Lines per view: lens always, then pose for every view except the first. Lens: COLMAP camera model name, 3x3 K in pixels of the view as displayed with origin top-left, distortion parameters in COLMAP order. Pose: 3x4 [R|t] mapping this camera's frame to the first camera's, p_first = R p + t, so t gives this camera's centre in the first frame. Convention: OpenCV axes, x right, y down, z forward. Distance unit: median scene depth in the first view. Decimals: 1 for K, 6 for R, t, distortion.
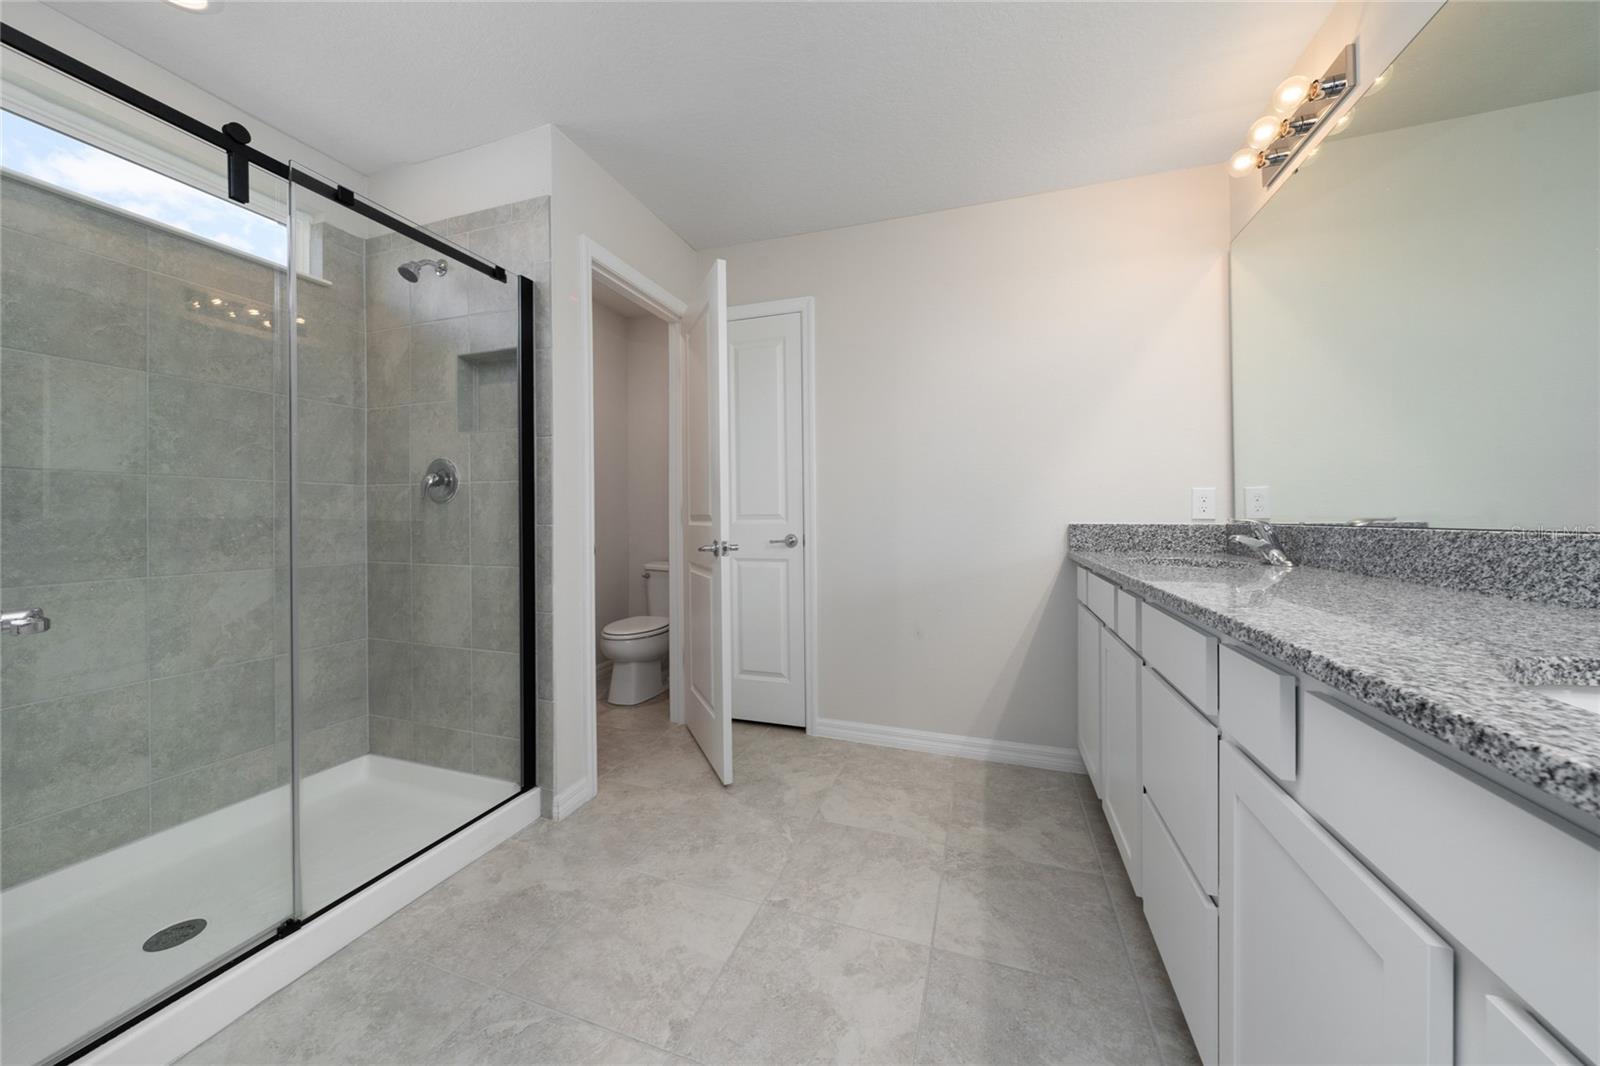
lens RADIAL K [[554.9, 0, 797.1], [0, 554.9, 520.1], [0, 0, 1]] dist [0.005238, -0.000098]
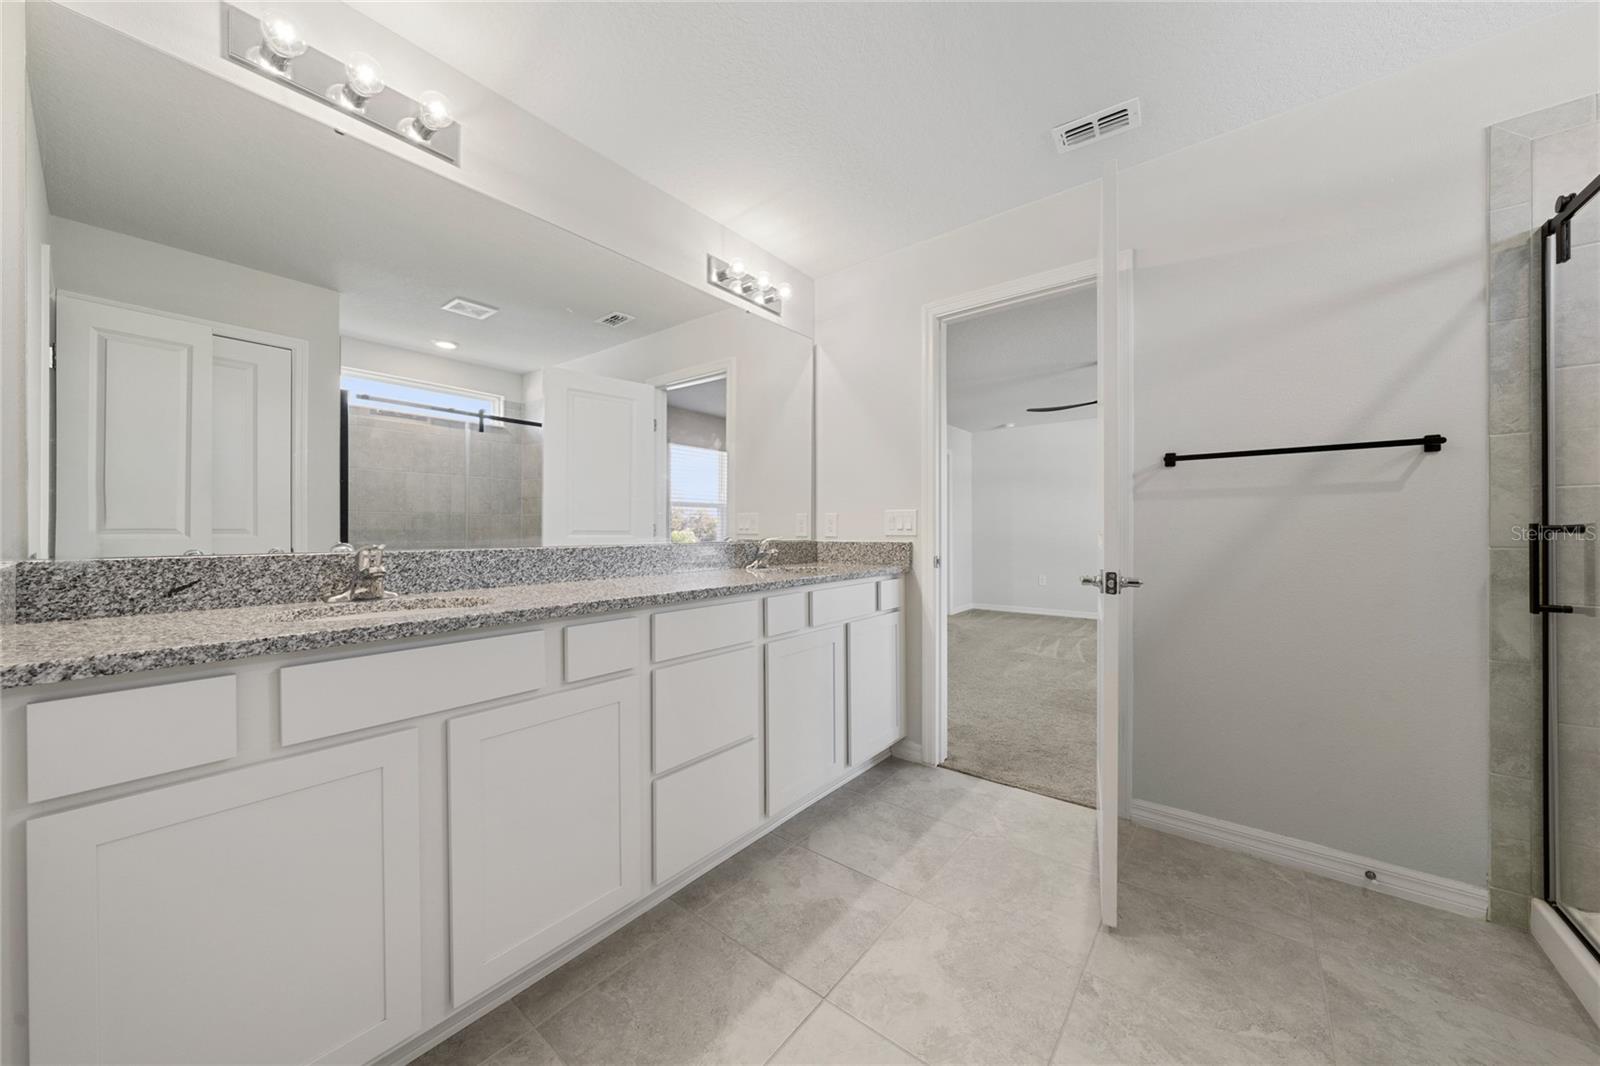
lens RADIAL K [[554.9, 0, 794.3], [0, 554.9, 531.0], [0, 0, 1]] dist [0.005238, -0.000098]
pose [[-0.940379, 0.005334, 0.340088, -0.040274], [0.007720, 0.999954, 0.005664, -0.032397], [-0.340042, 0.007951, -0.940377, 2.191130]]
